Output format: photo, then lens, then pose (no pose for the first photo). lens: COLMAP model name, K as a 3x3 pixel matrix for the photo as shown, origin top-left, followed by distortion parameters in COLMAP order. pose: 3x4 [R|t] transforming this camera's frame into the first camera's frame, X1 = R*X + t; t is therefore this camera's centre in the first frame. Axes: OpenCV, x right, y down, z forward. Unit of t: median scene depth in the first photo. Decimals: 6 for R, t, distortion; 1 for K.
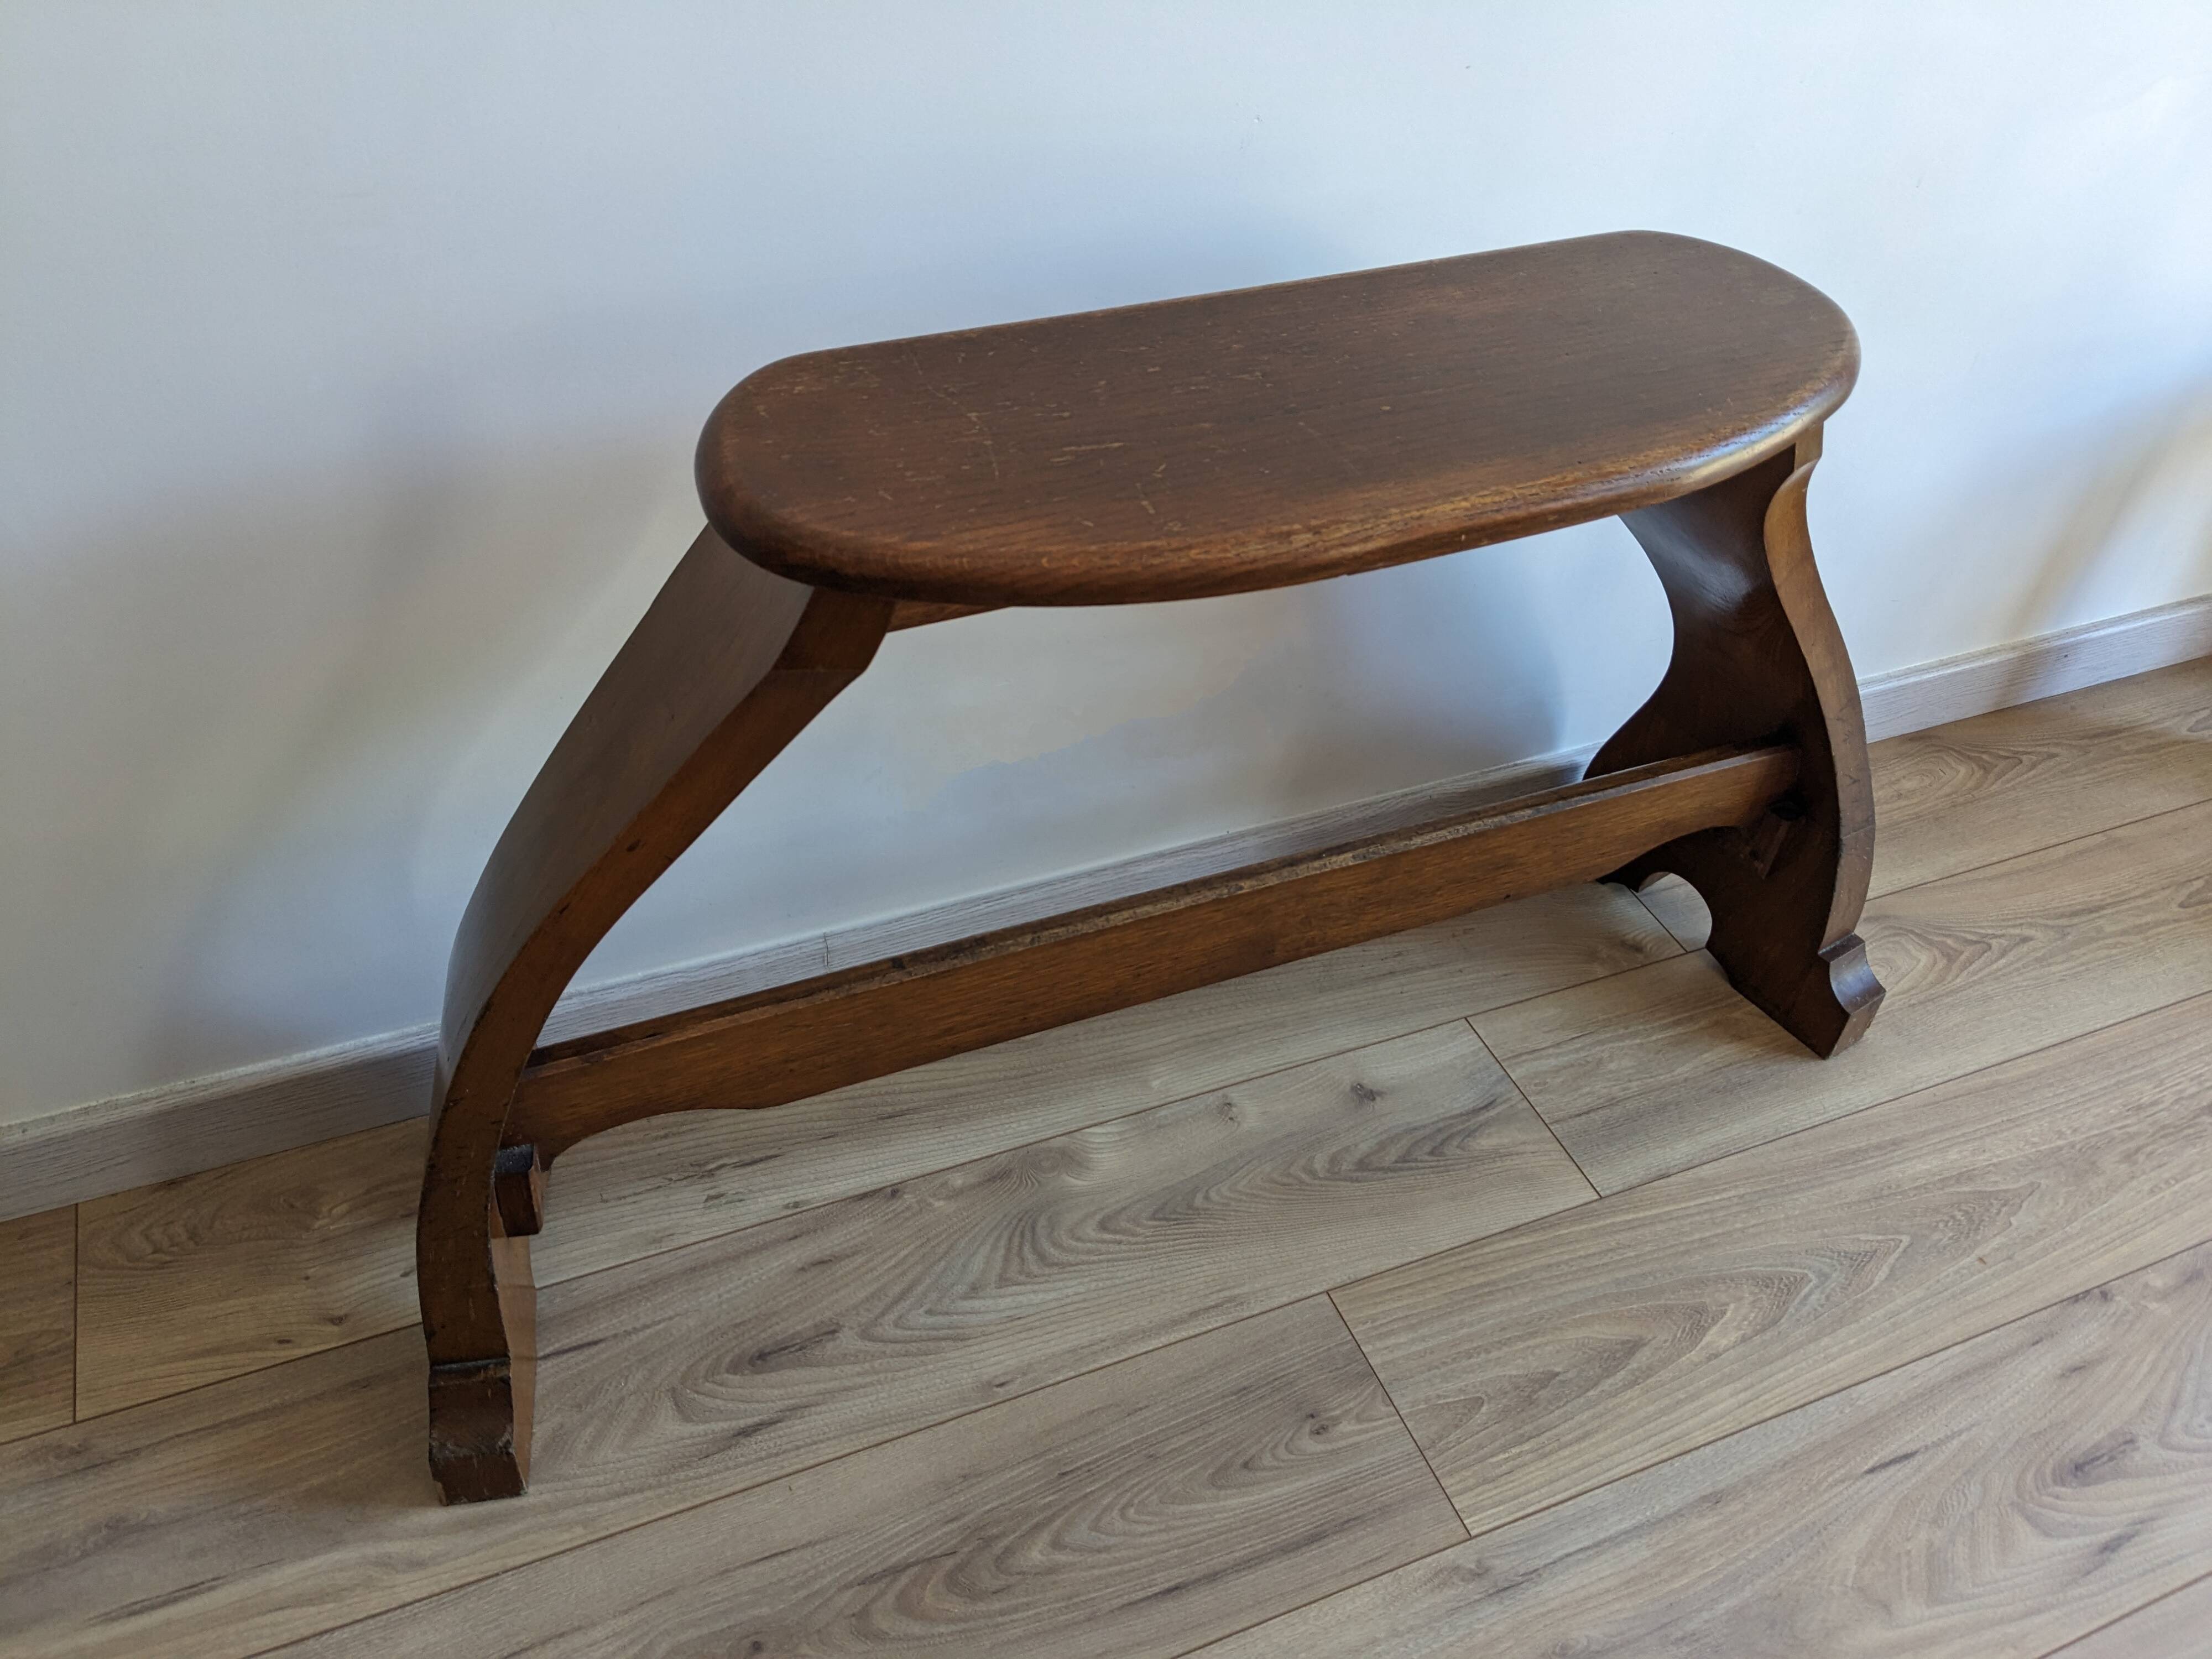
lens RADIAL K [[1754.2, 0, 1066.0], [0, 1754.2, 797.1], [0, 0, 1]] dist [0.037118, -0.062442]
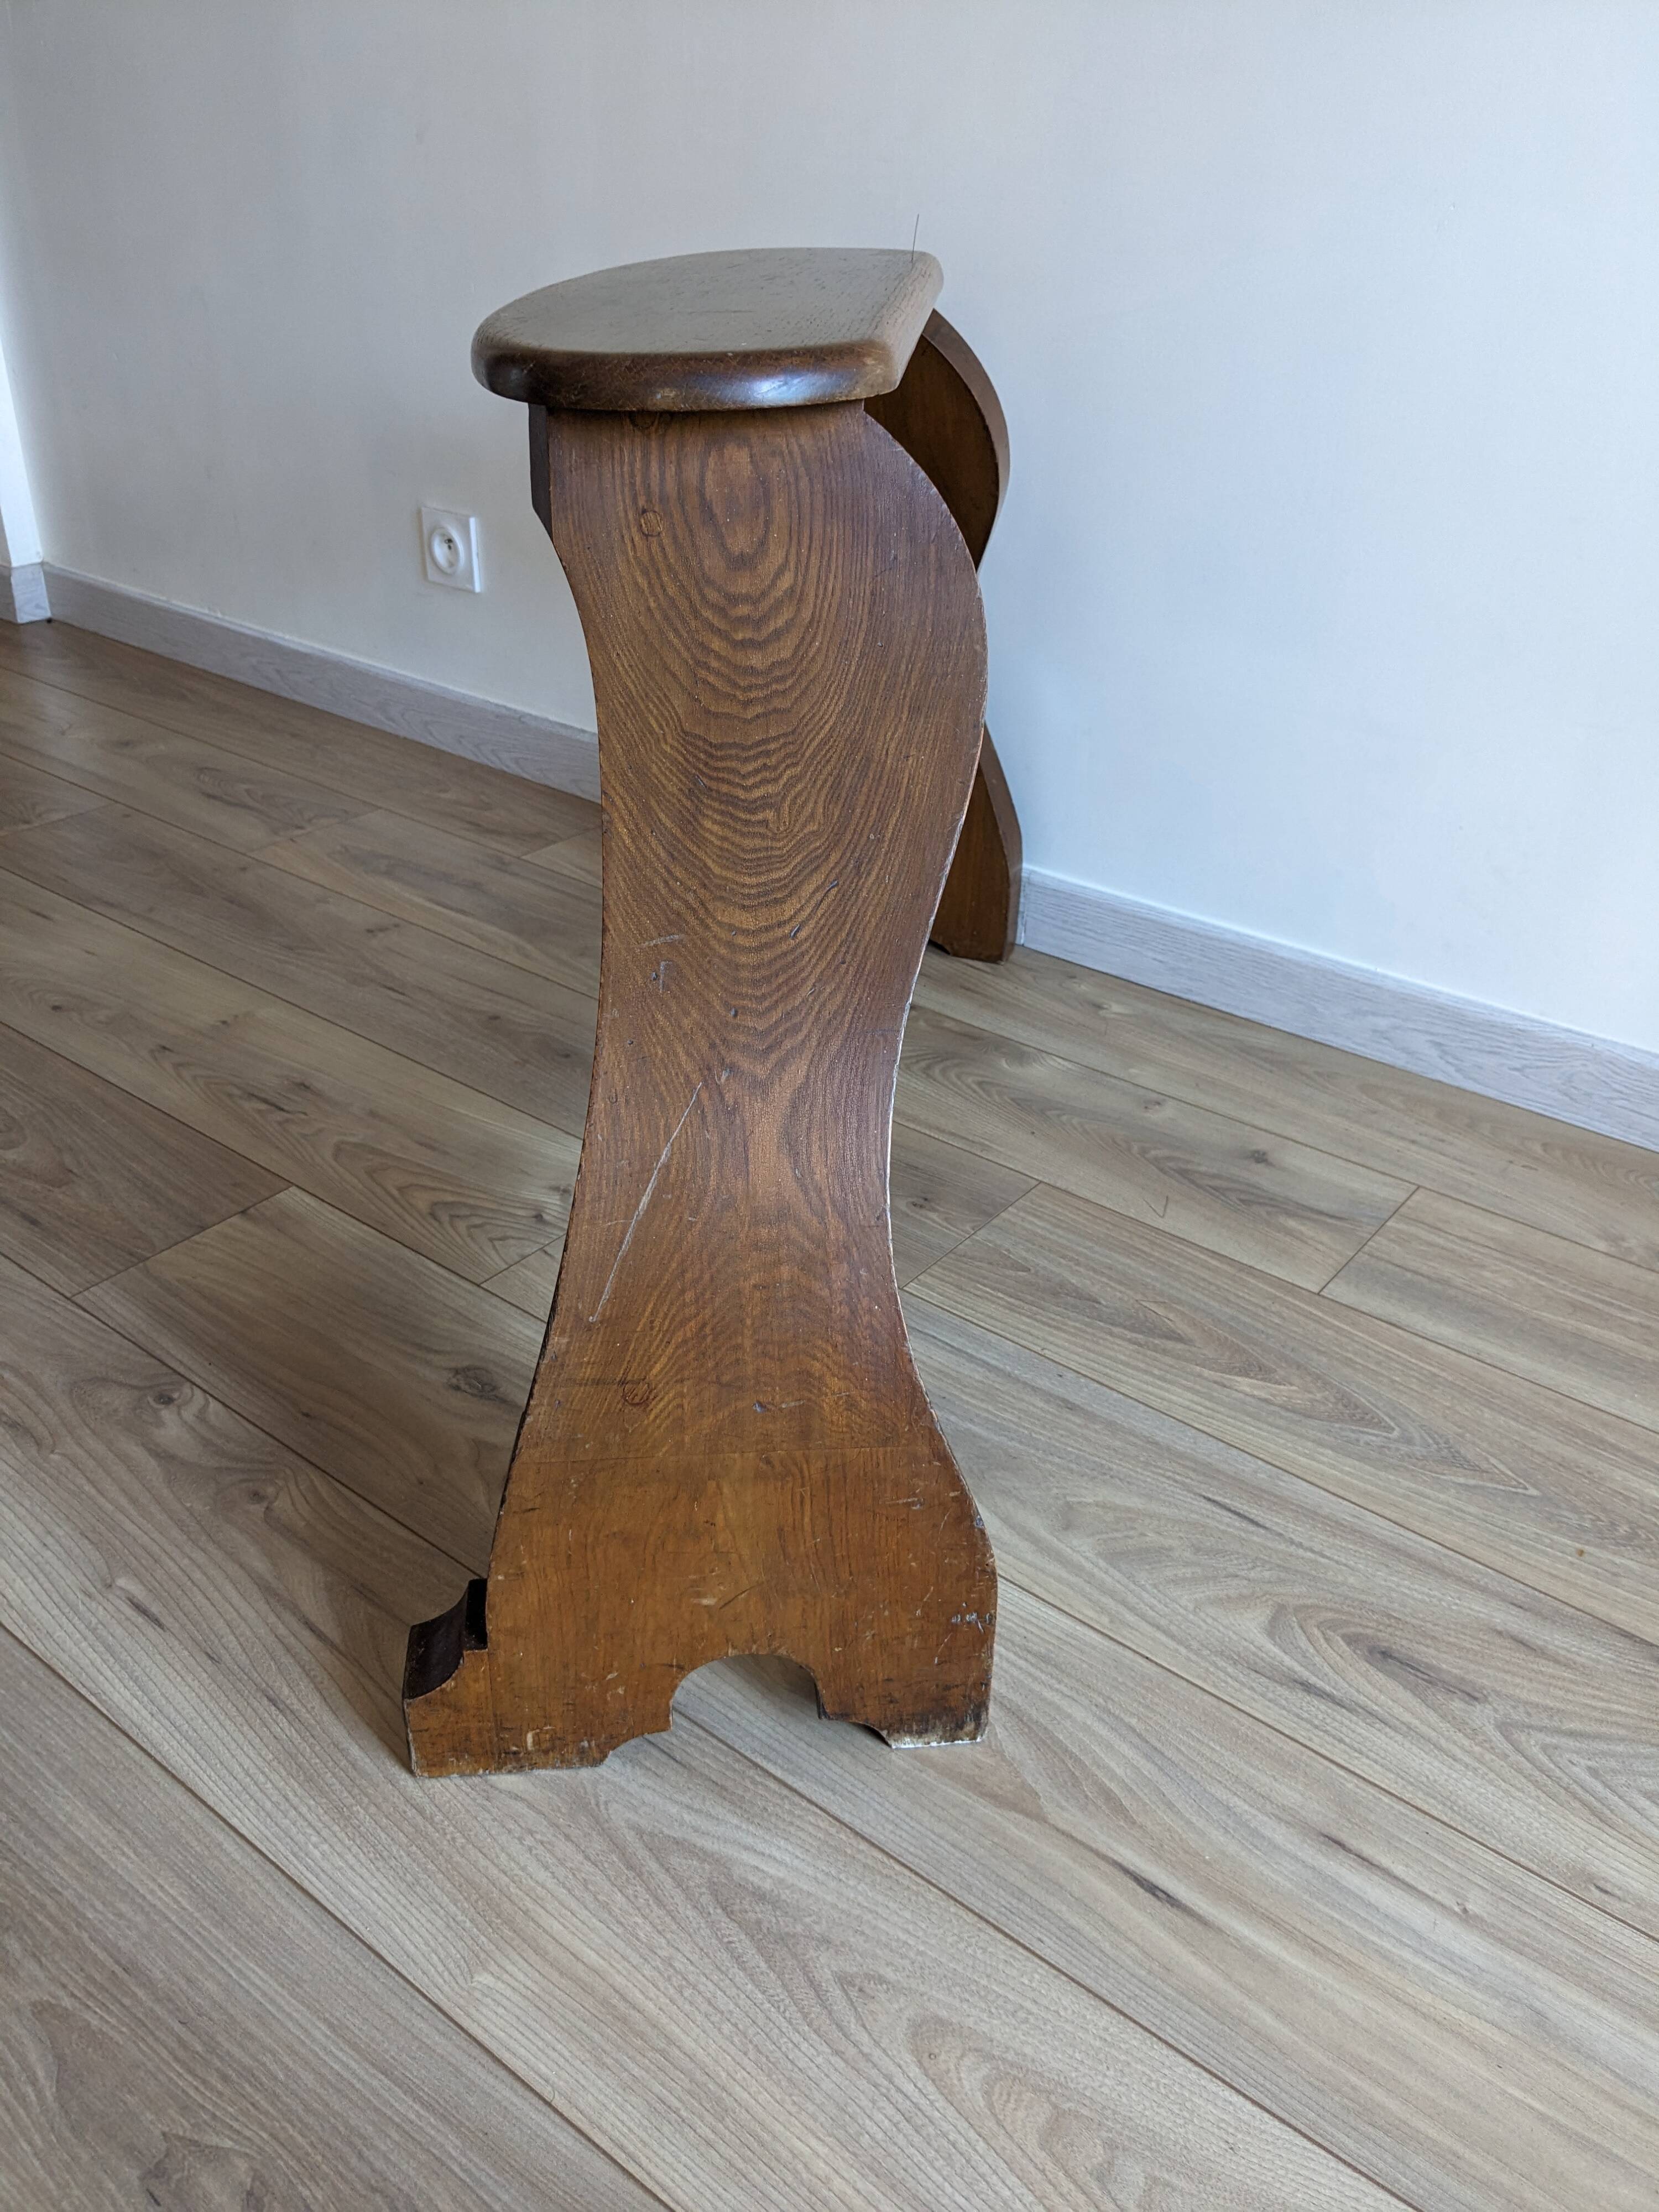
lens RADIAL K [[1761.4, 0, 832.9], [0, 1761.4, 1112.1], [0, 0, 1]] dist [0.043153, -0.083705]
pose [[0.500935, 0.403882, -0.765469, 0.954702], [-0.565989, 0.821978, 0.063306, 0.256217], [0.654768, 0.401535, 0.640351, 0.177877]]
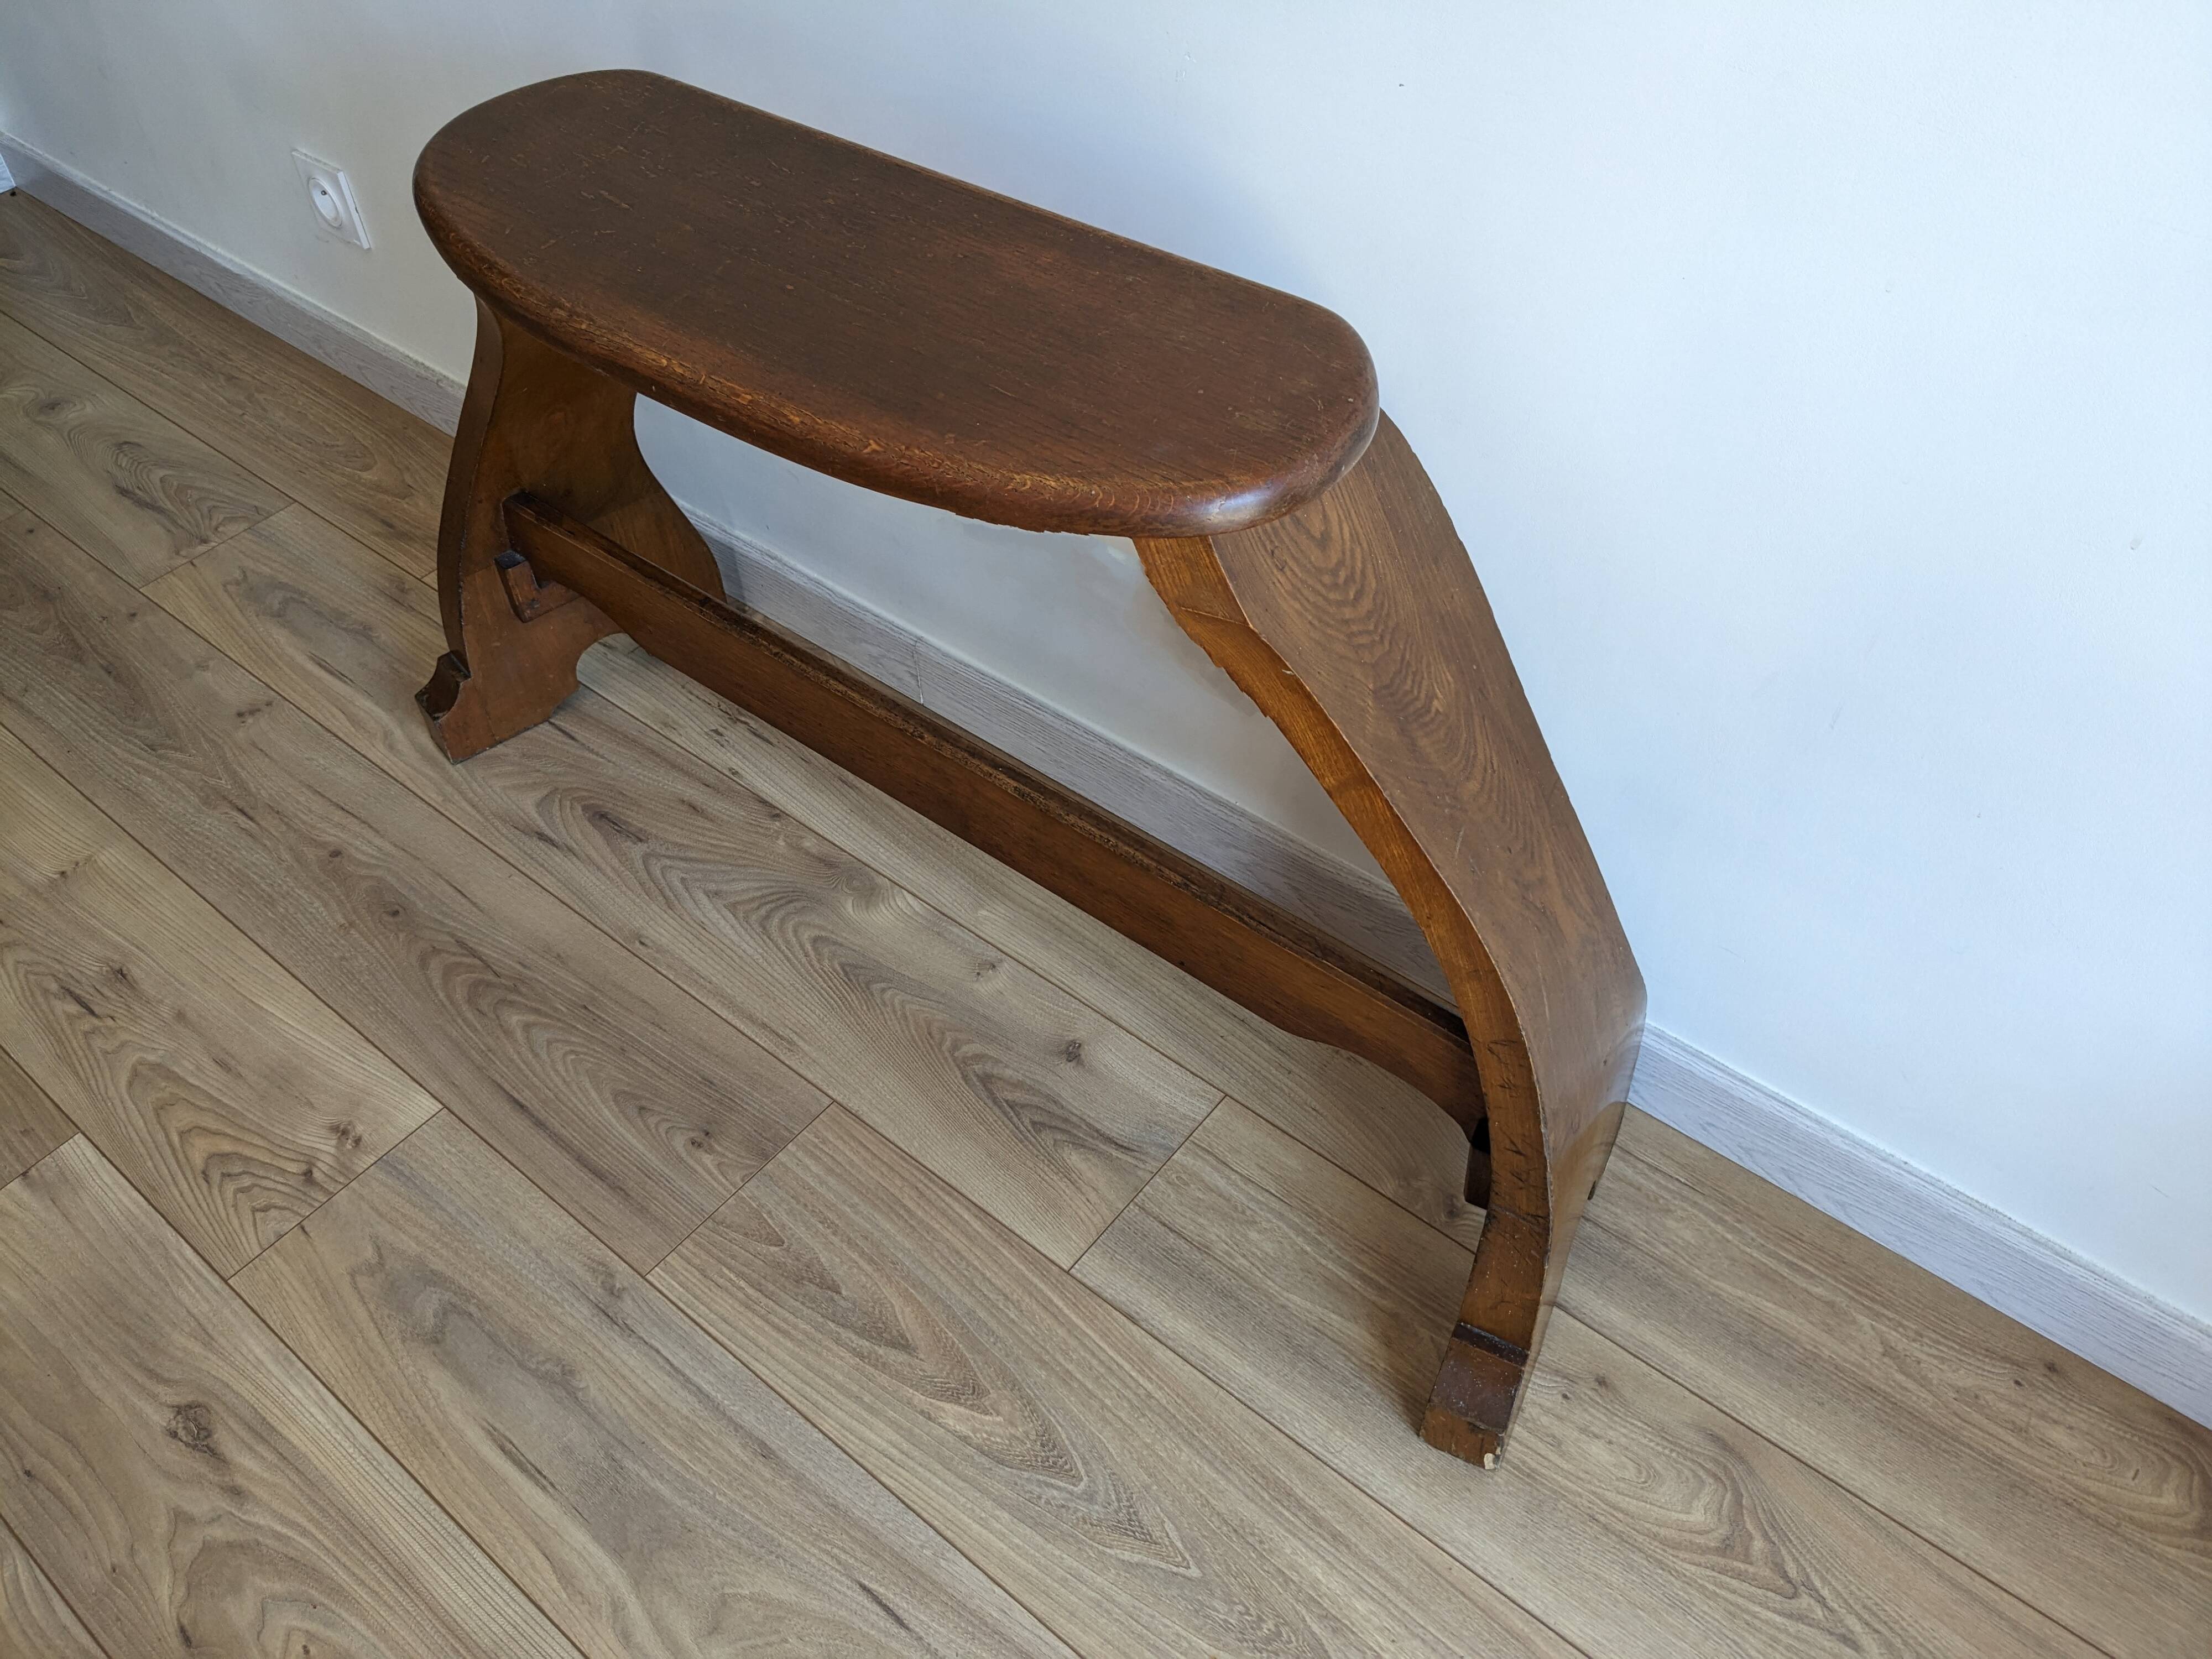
lens RADIAL K [[1754.2, 0, 1066.0], [0, 1754.2, 797.1], [0, 0, 1]] dist [0.037118, -0.062442]
pose [[0.467175, 0.582832, -0.664872, 0.855371], [-0.525348, 0.787823, 0.321474, -0.302421], [0.711166, 0.199104, 0.674241, 0.340412]]
